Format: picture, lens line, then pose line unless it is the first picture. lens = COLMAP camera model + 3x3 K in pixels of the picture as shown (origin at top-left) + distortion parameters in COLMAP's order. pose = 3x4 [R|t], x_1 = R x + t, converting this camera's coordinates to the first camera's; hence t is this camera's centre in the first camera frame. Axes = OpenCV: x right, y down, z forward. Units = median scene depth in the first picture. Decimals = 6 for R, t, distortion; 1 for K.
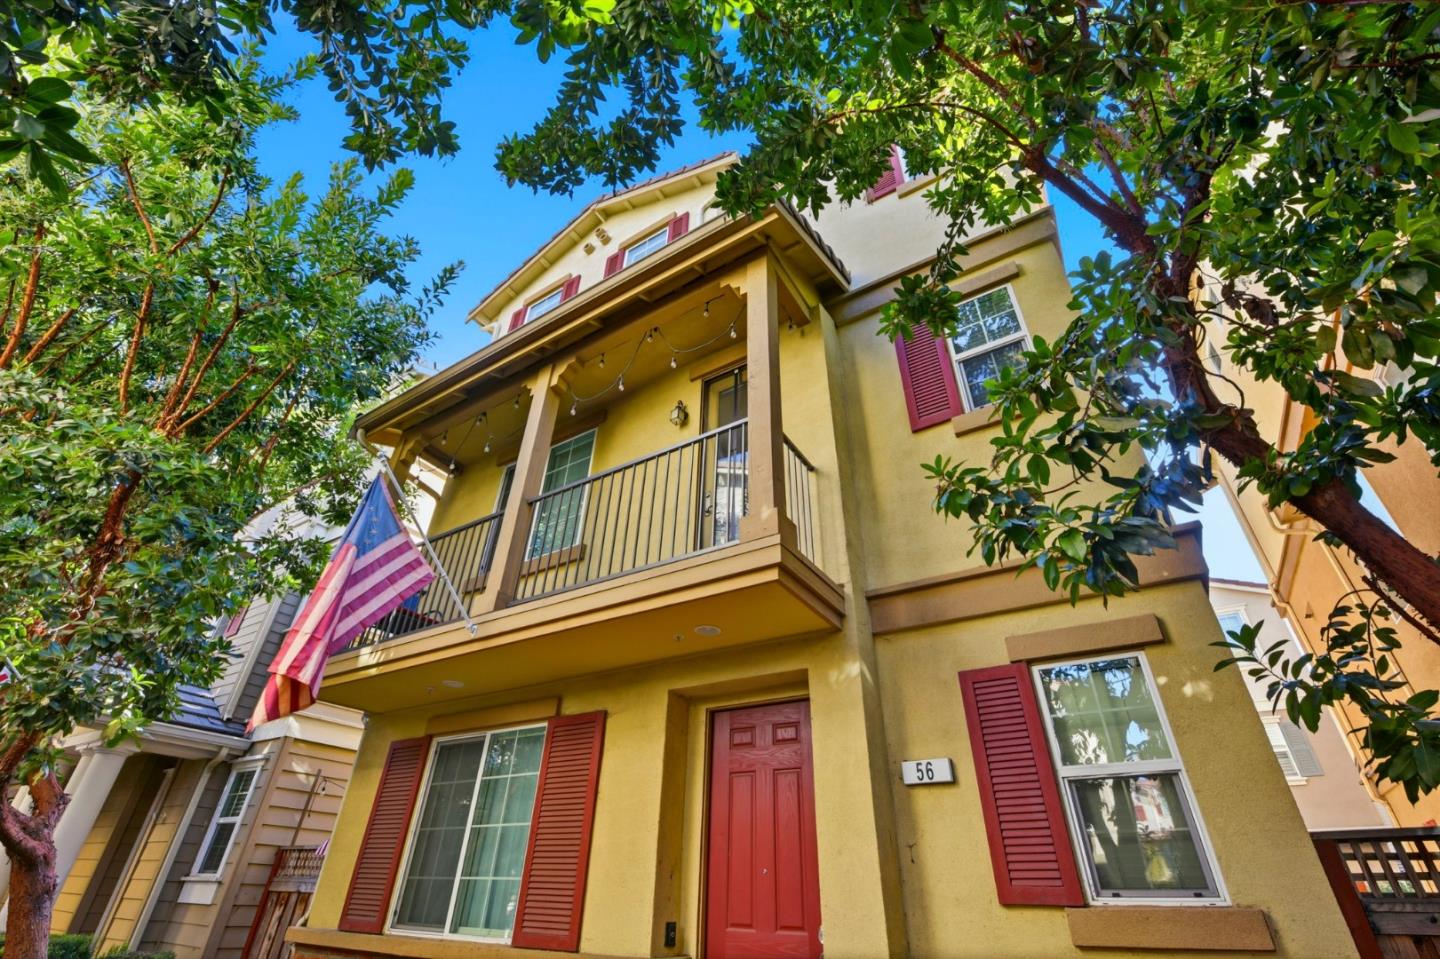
lens RADIAL K [[626.6, 0, 723.4], [0, 626.6, 493.9], [0, 0, 1]] dist [-0.014848, -0.000002]
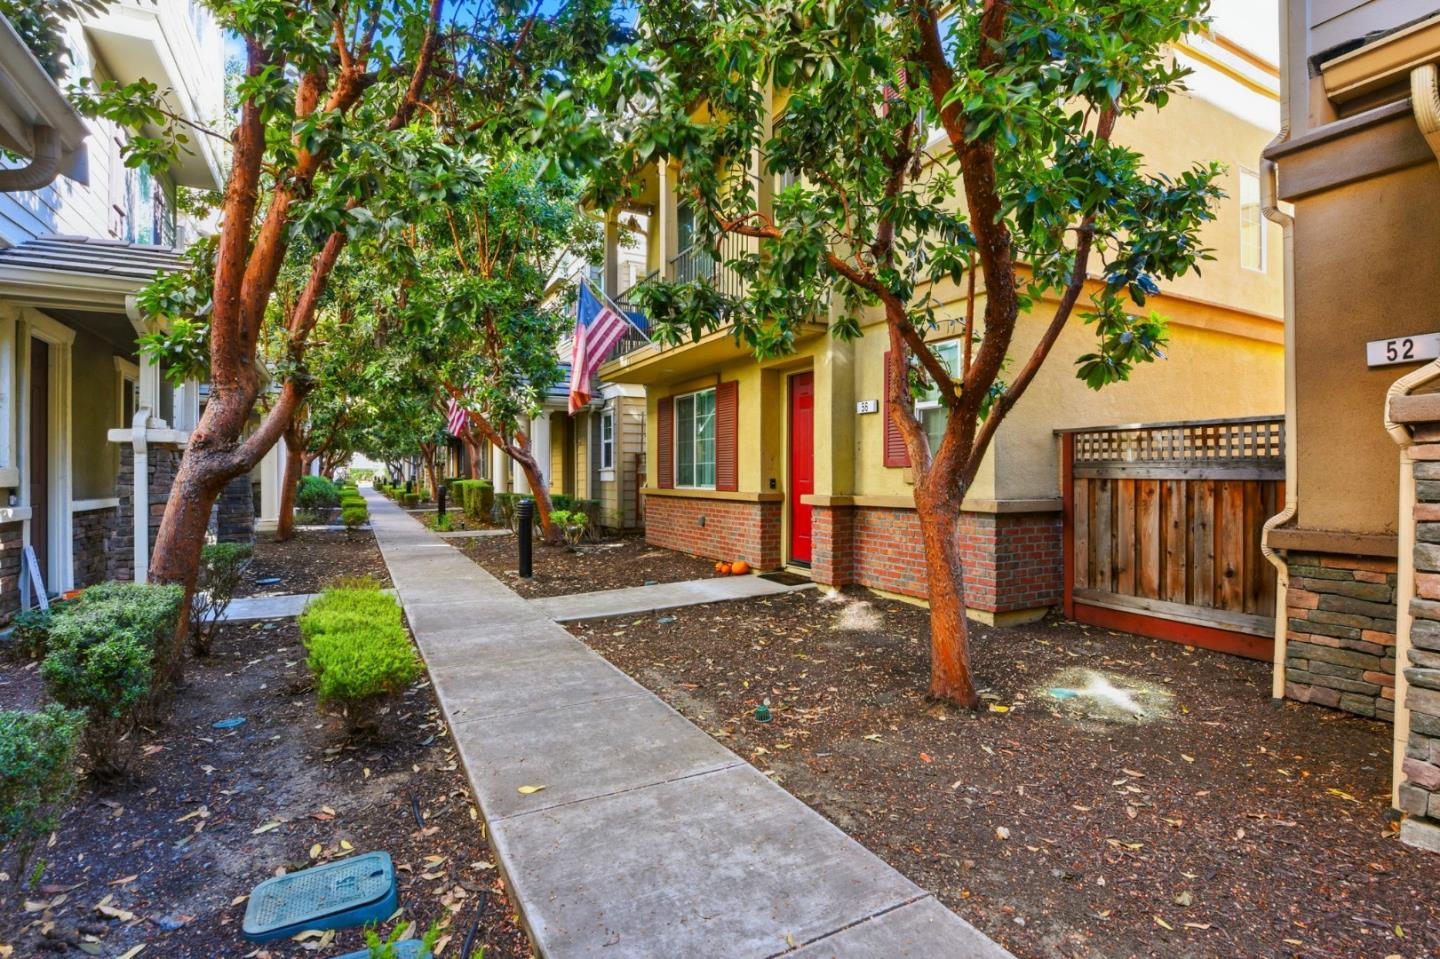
lens RADIAL K [[579.4, 0, 721.2], [0, 579.4, 475.6], [0, 0, 1]] dist [-0.013079, -0.002939]
pose [[0.891881, -0.021213, -0.451771, 0.499048], [0.264659, 0.834490, 0.483302, -0.229126], [0.366746, -0.550614, 0.749881, -0.387998]]
